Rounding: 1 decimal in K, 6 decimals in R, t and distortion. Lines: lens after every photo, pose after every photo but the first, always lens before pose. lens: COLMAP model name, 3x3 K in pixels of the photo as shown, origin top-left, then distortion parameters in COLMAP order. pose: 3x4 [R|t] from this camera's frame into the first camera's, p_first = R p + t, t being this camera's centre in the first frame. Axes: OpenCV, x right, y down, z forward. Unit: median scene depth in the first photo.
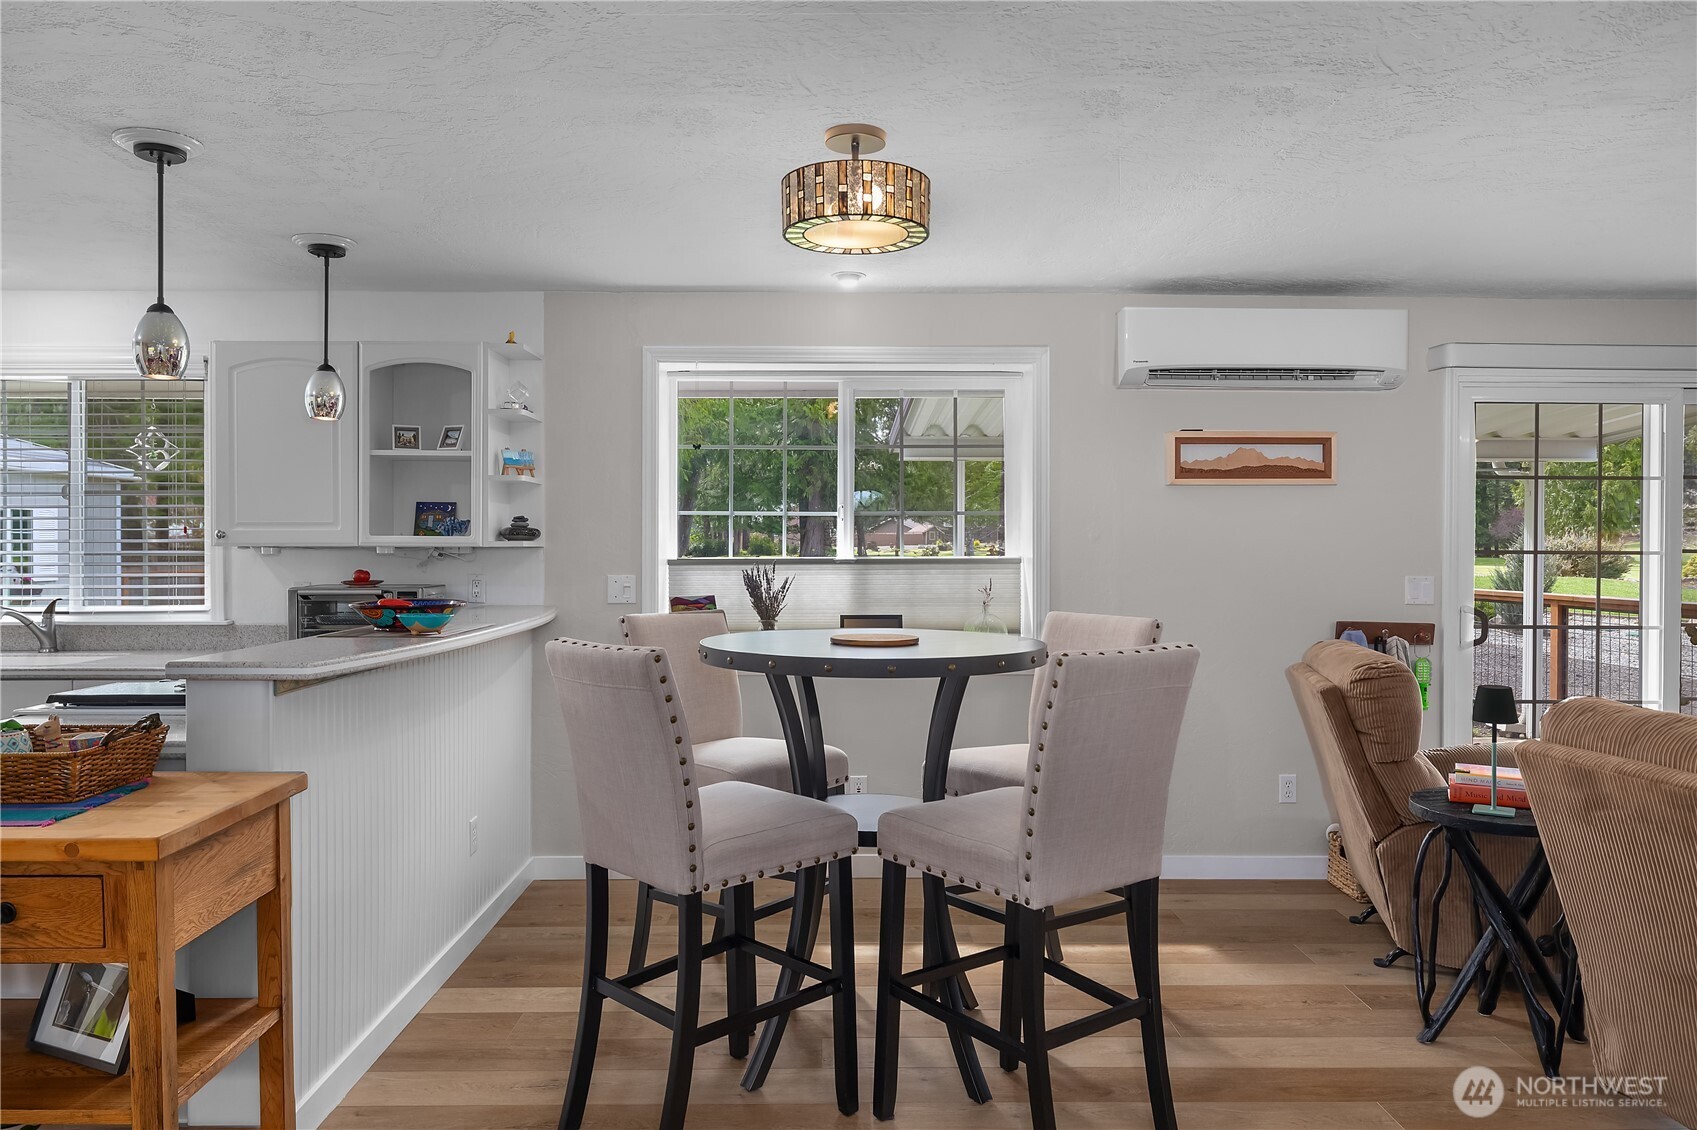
lens RADIAL K [[1199.3, 0, 848.5], [0, 1199.3, 565.0], [0, 0, 1]] dist [-0.000469, 0.000164]
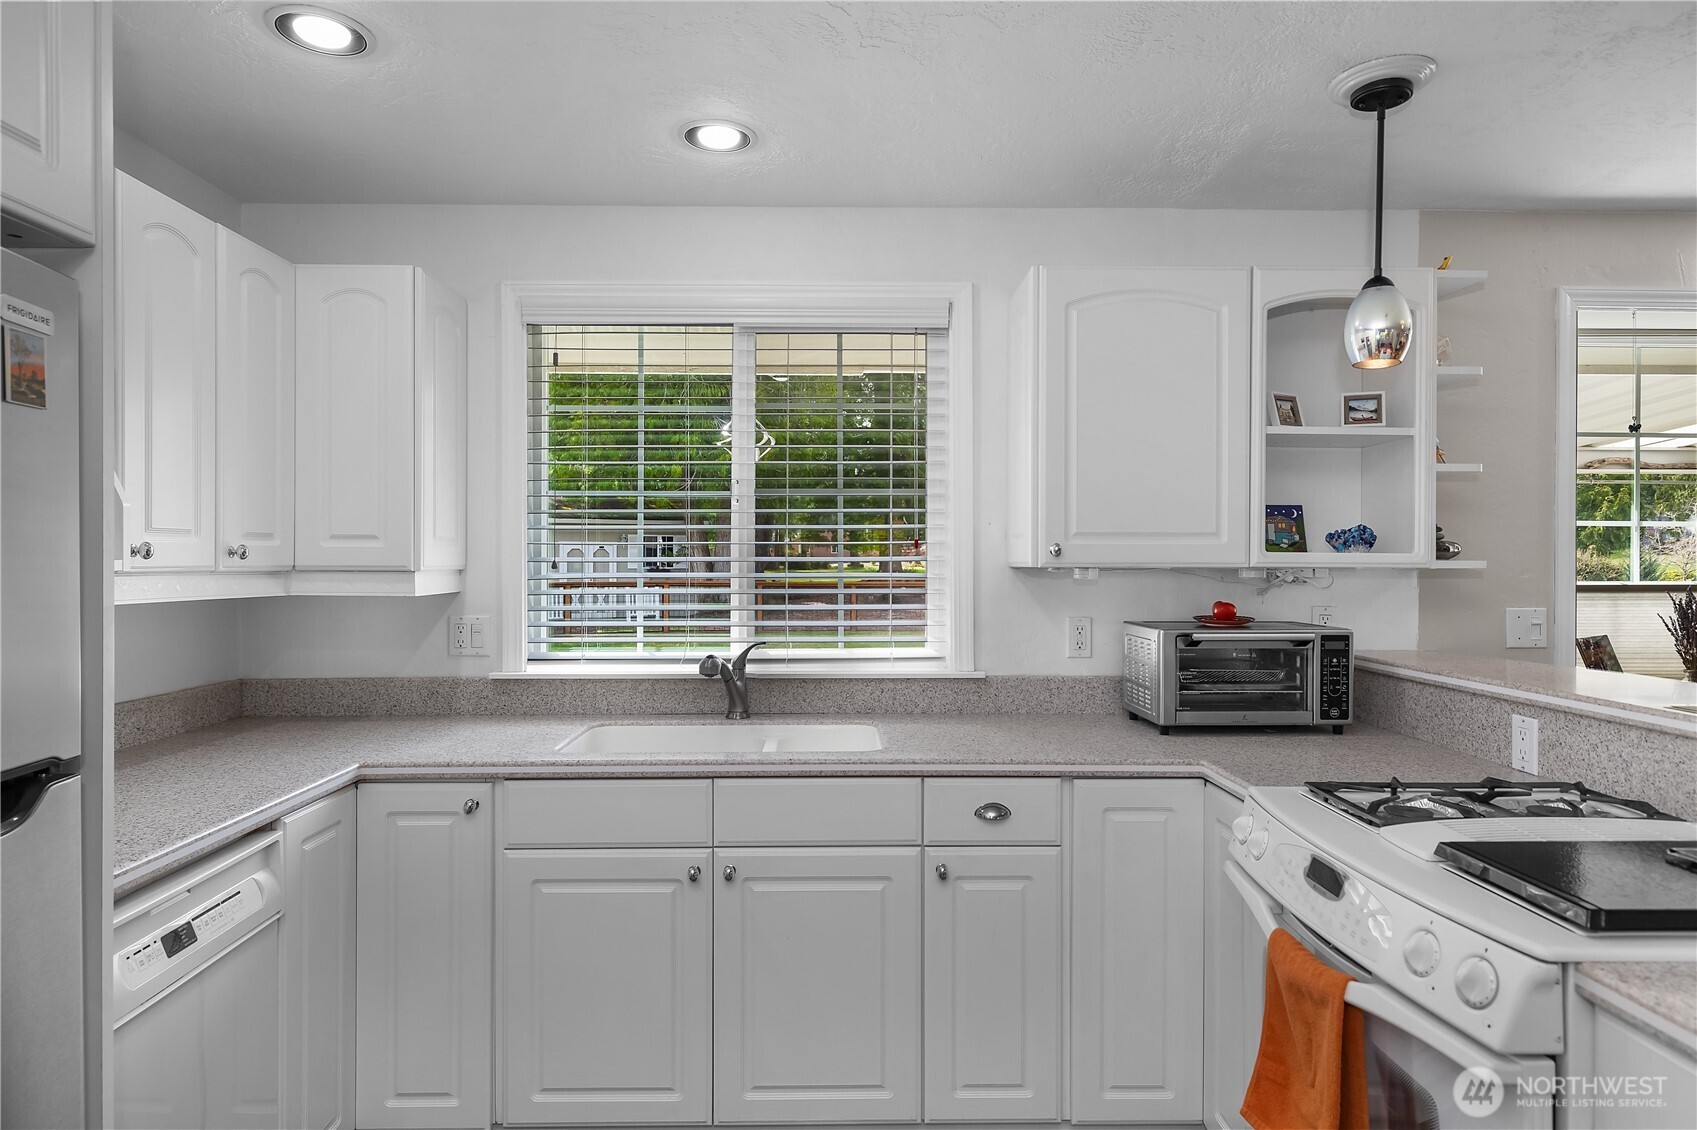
lens RADIAL K [[1047.6, 0, 848.5], [0, 1047.6, 565.0], [0, 0, 1]] dist [0.006147, 0.000009]
pose [[0.999998, 0.001708, -0.000600, -0.604402], [-0.001717, 0.999866, -0.016273, -0.006522], [0.000572, 0.016274, 0.999867, 0.387182]]
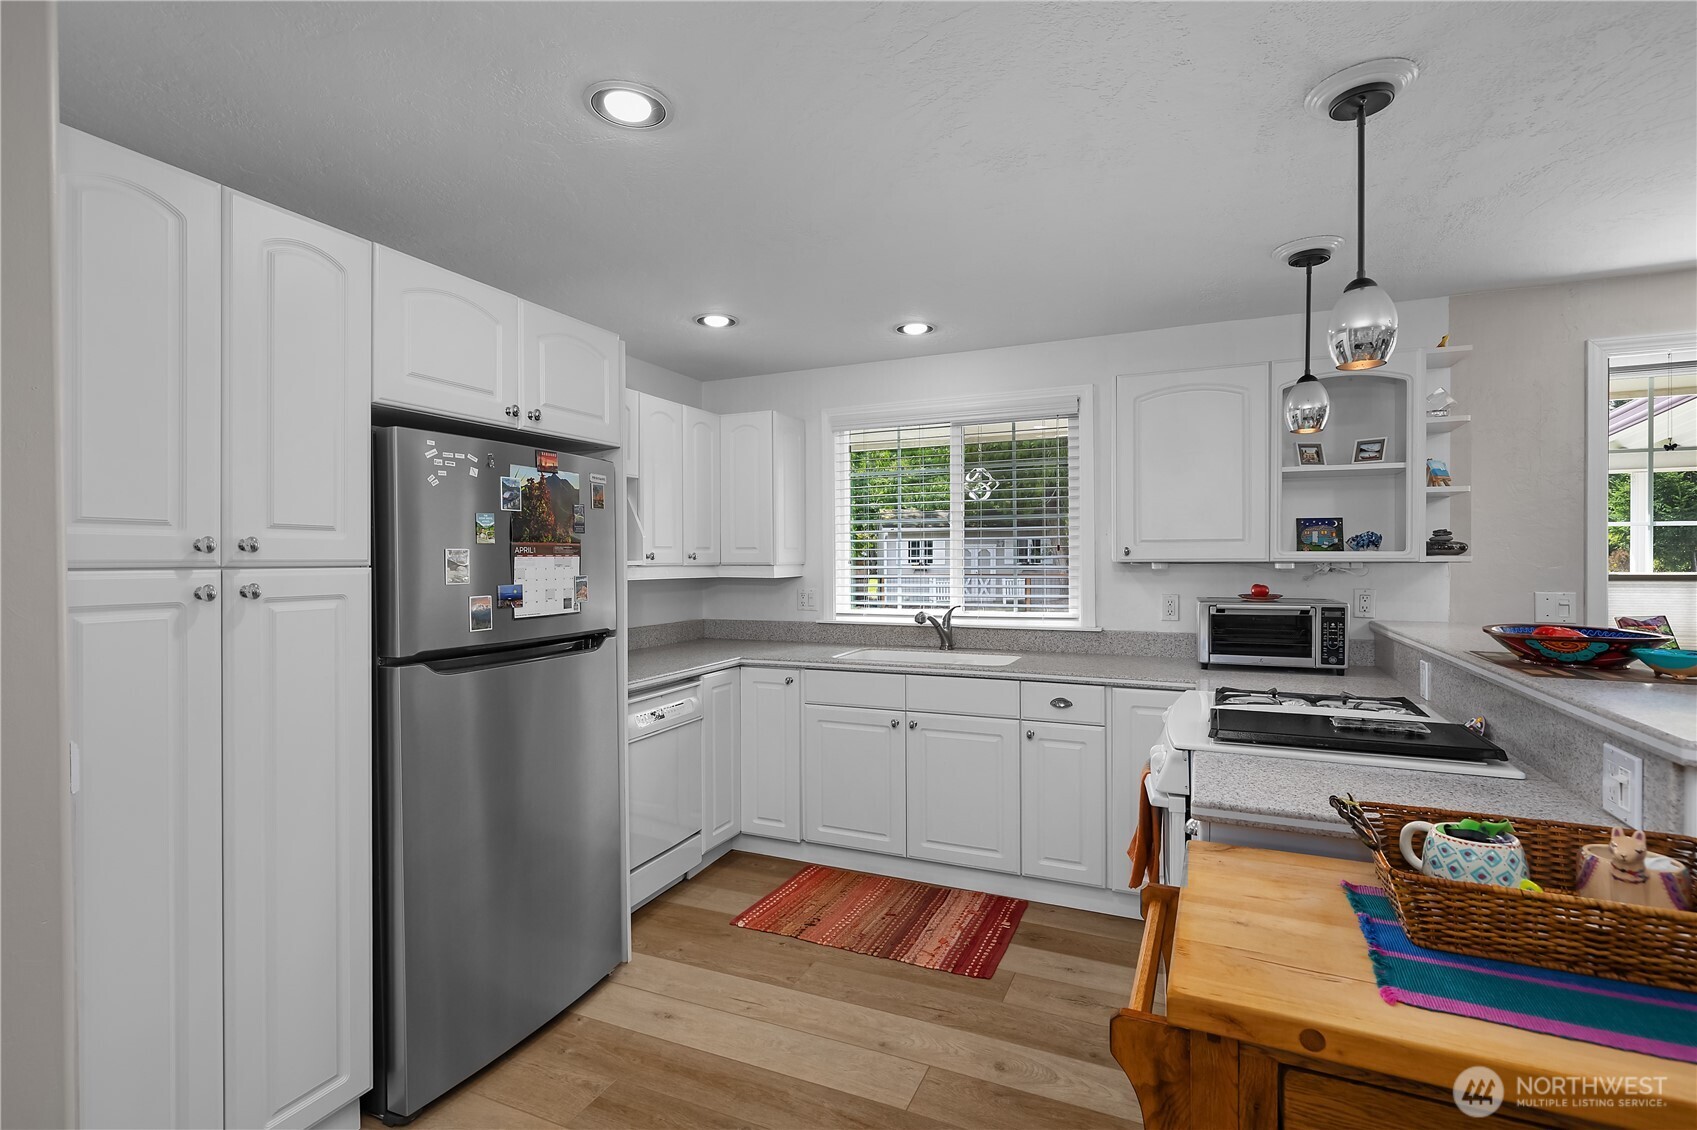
lens RADIAL K [[801.2, 0, 848.5], [0, 801.2, 565.0], [0, 0, 1]] dist [-0.001855, 0.000442]
pose [[0.917715, -0.000622, -0.397240, -0.441443], [-0.003987, 0.999934, -0.010776, -0.003541], [0.397220, 0.011473, 0.917652, 0.217304]]
